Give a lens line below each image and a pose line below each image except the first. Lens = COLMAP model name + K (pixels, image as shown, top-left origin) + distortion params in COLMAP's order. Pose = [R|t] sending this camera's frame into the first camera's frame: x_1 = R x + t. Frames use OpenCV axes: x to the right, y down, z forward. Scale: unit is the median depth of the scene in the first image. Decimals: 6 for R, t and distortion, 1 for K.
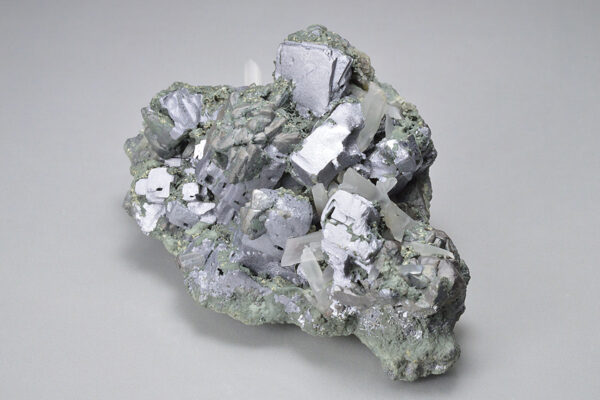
lens RADIAL K [[1746.4, 0, 300.0], [0, 1746.4, 200.0], [0, 0, 1]] dist [-0.040560, 0.090223]
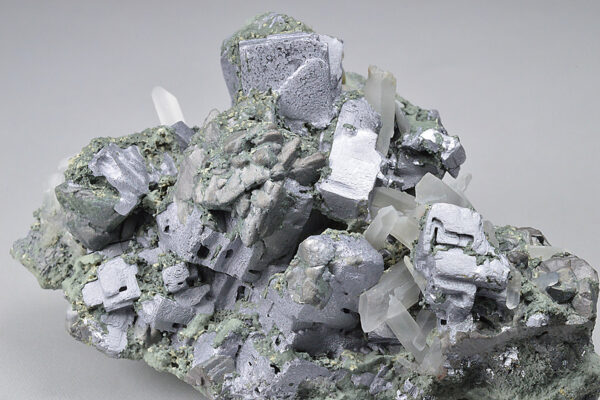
lens RADIAL K [[1746.4, 0, 300.0], [0, 1746.4, 200.0], [0, 0, 1]] dist [-0.040560, 0.090223]
pose [[0.883702, -0.263498, 0.386831, -0.292922], [0.281546, 0.959491, 0.010396, -0.029083], [-0.373901, 0.099724, 0.922092, 0.335015]]
